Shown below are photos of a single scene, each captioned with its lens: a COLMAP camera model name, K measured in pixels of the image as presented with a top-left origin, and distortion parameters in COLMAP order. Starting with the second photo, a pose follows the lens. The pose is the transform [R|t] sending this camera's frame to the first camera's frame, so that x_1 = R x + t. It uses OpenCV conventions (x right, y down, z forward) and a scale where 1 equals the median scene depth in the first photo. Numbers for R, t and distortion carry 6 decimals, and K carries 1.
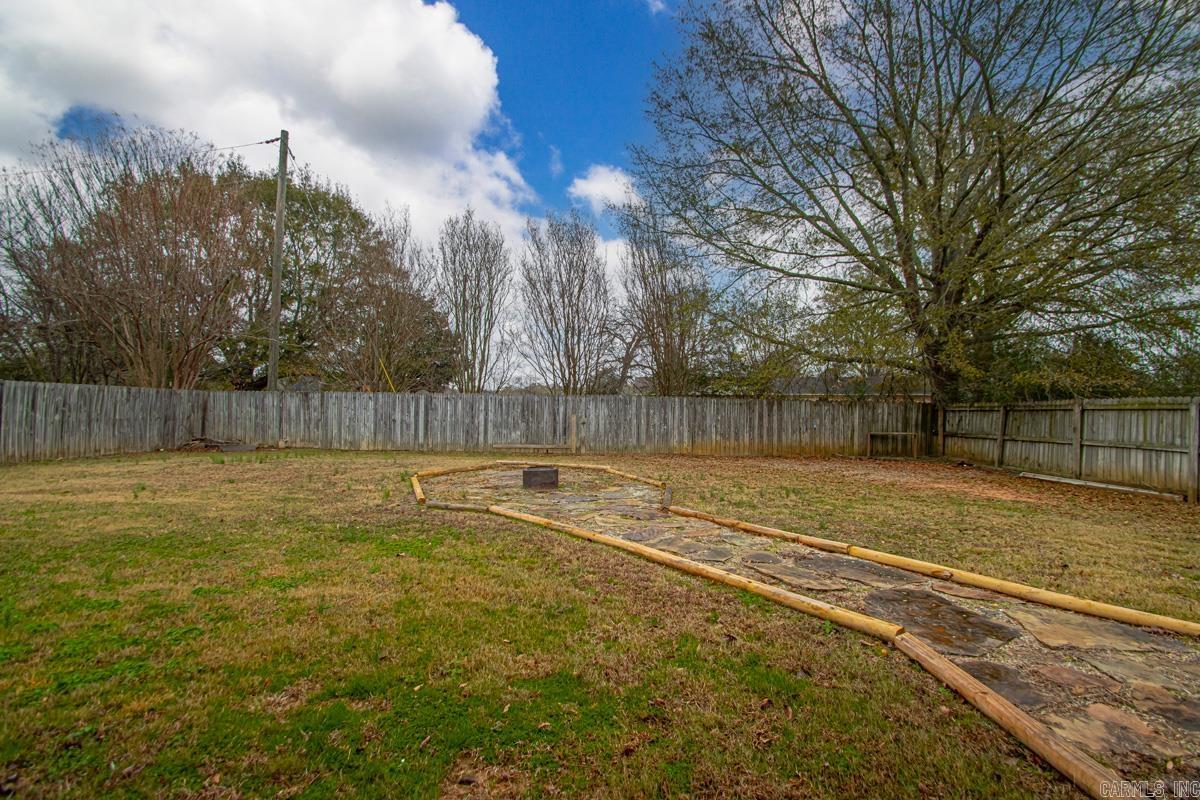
lens RADIAL K [[567.3, 0, 618.2], [0, 567.3, 399.9], [0, 0, 1]] dist [0.014181, -0.014720]
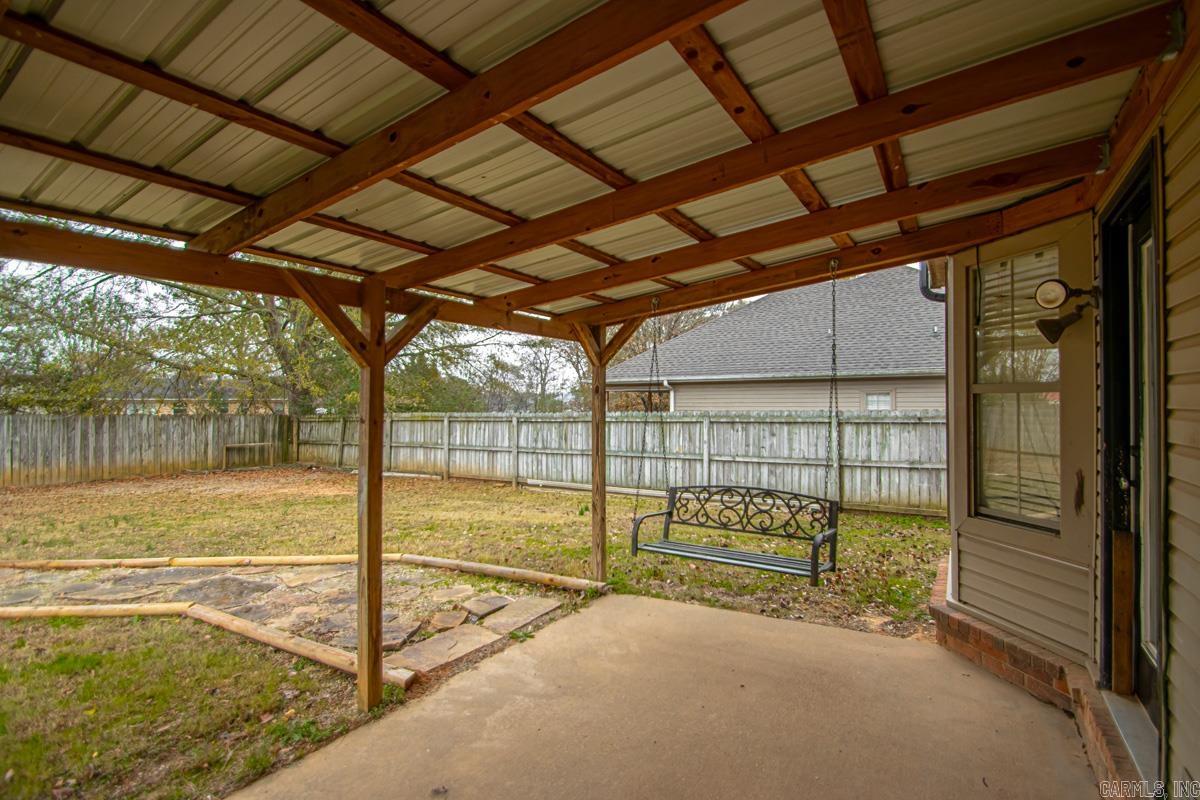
lens RADIAL K [[567.3, 0, 612.3], [0, 567.3, 397.4], [0, 0, 1]] dist [0.014181, -0.014720]
pose [[0.549771, -0.002272, 0.835313, -0.031237], [0.003903, 0.999992, 0.000151, -0.029251], [-0.835307, 0.003178, 0.549775, -0.158008]]
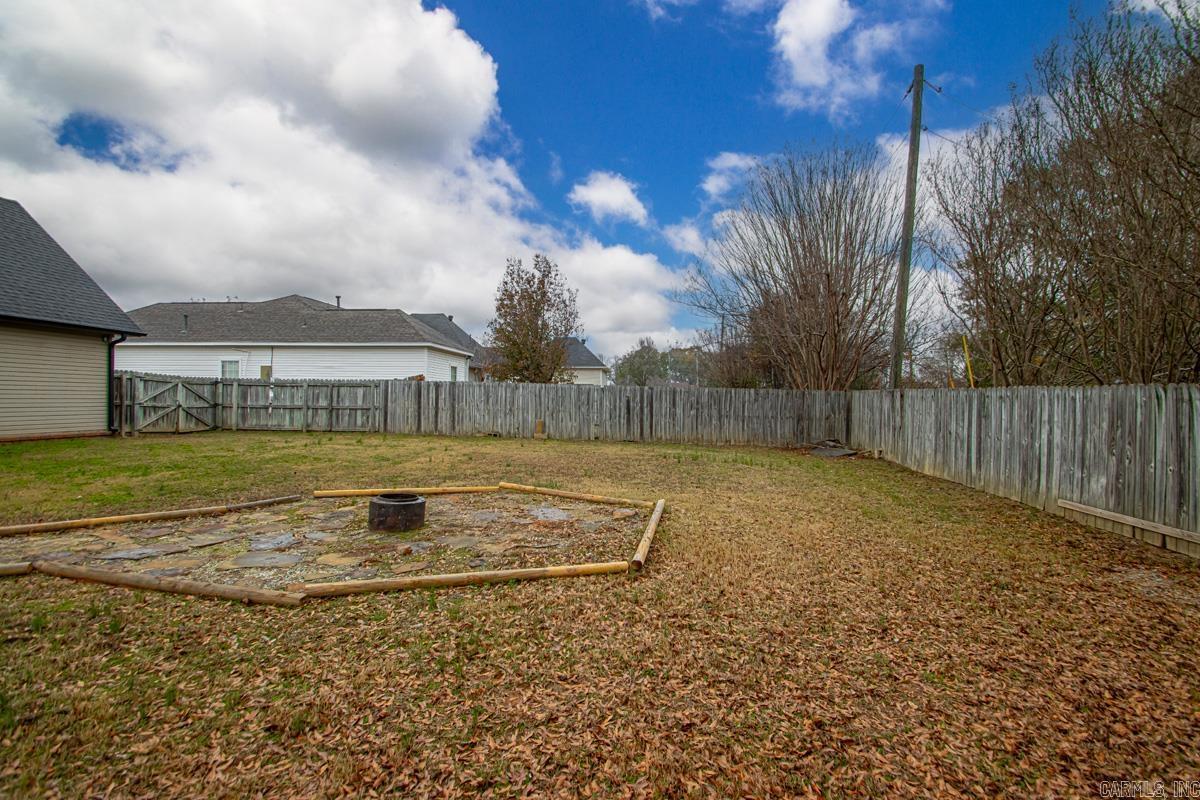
lens RADIAL K [[567.3, 0, 622.7], [0, 567.3, 408.7], [0, 0, 1]] dist [0.014181, -0.014720]
pose [[-0.110597, 0.012204, -0.993790, 0.299406], [-0.004712, 0.999907, 0.012803, 0.003835], [0.993854, 0.006099, -0.110529, 0.808939]]
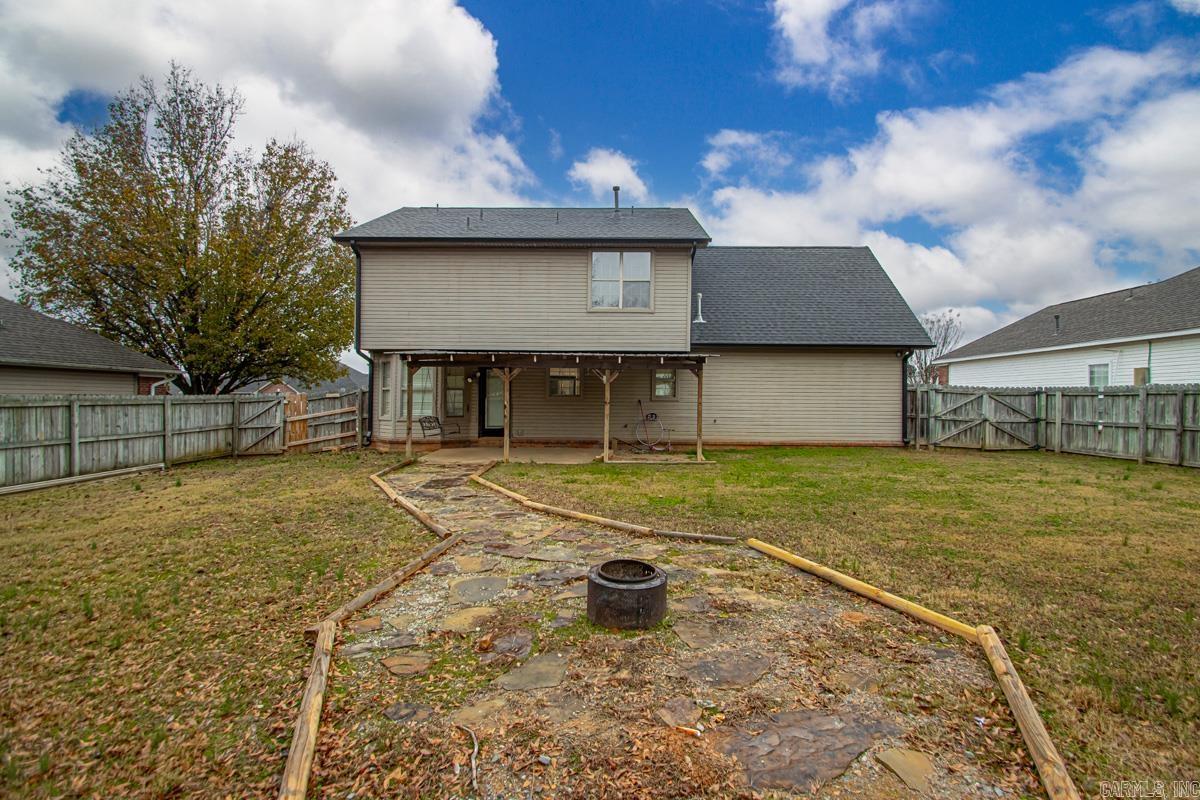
lens RADIAL K [[567.3, 0, 582.2], [0, 567.3, 404.7], [0, 0, 1]] dist [0.014181, -0.014720]
pose [[-0.997178, -0.010186, 0.074382, -0.071406], [-0.009928, 0.999943, 0.003841, -0.006854], [-0.074417, 0.003092, -0.997222, 0.872950]]
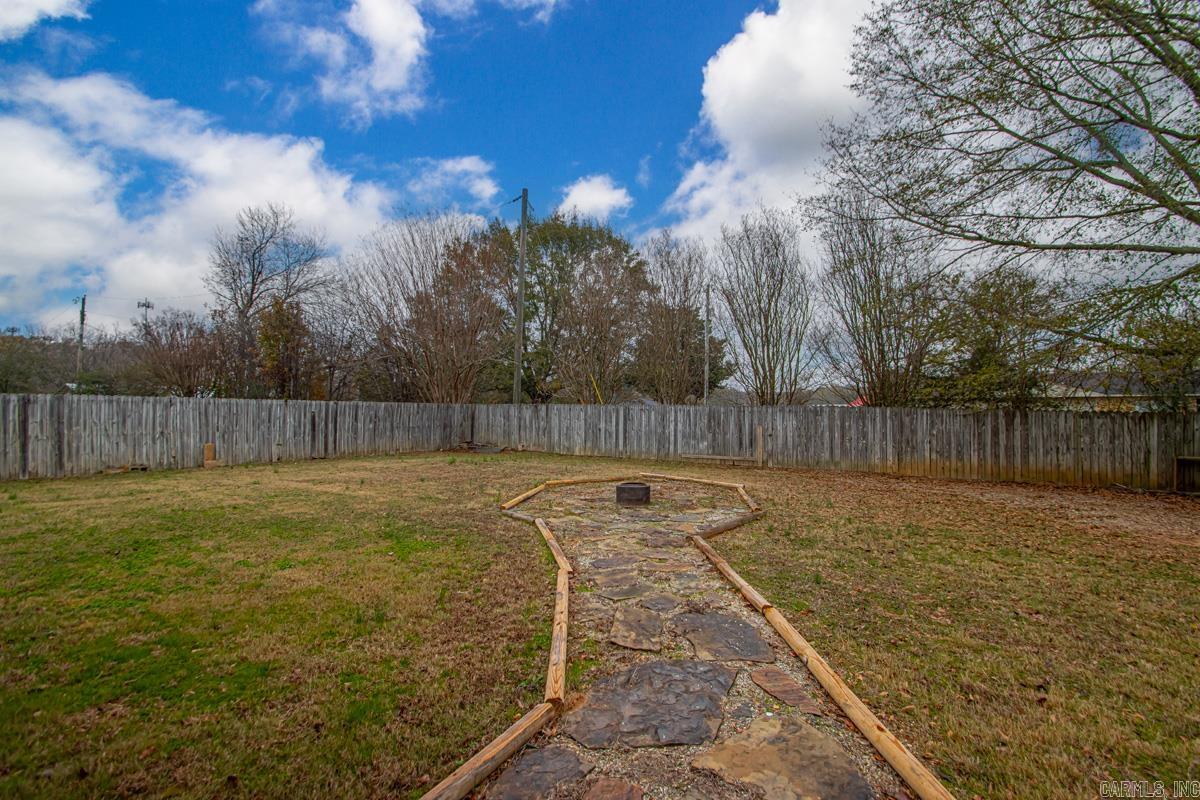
lens RADIAL K [[567.3, 0, 611.5], [0, 567.3, 406.8], [0, 0, 1]] dist [0.014181, -0.014720]
pose [[0.868121, -0.004746, -0.496330, 0.206814], [0.008918, 0.999942, 0.006037, -0.017419], [0.496272, -0.009668, 0.868113, 0.045638]]
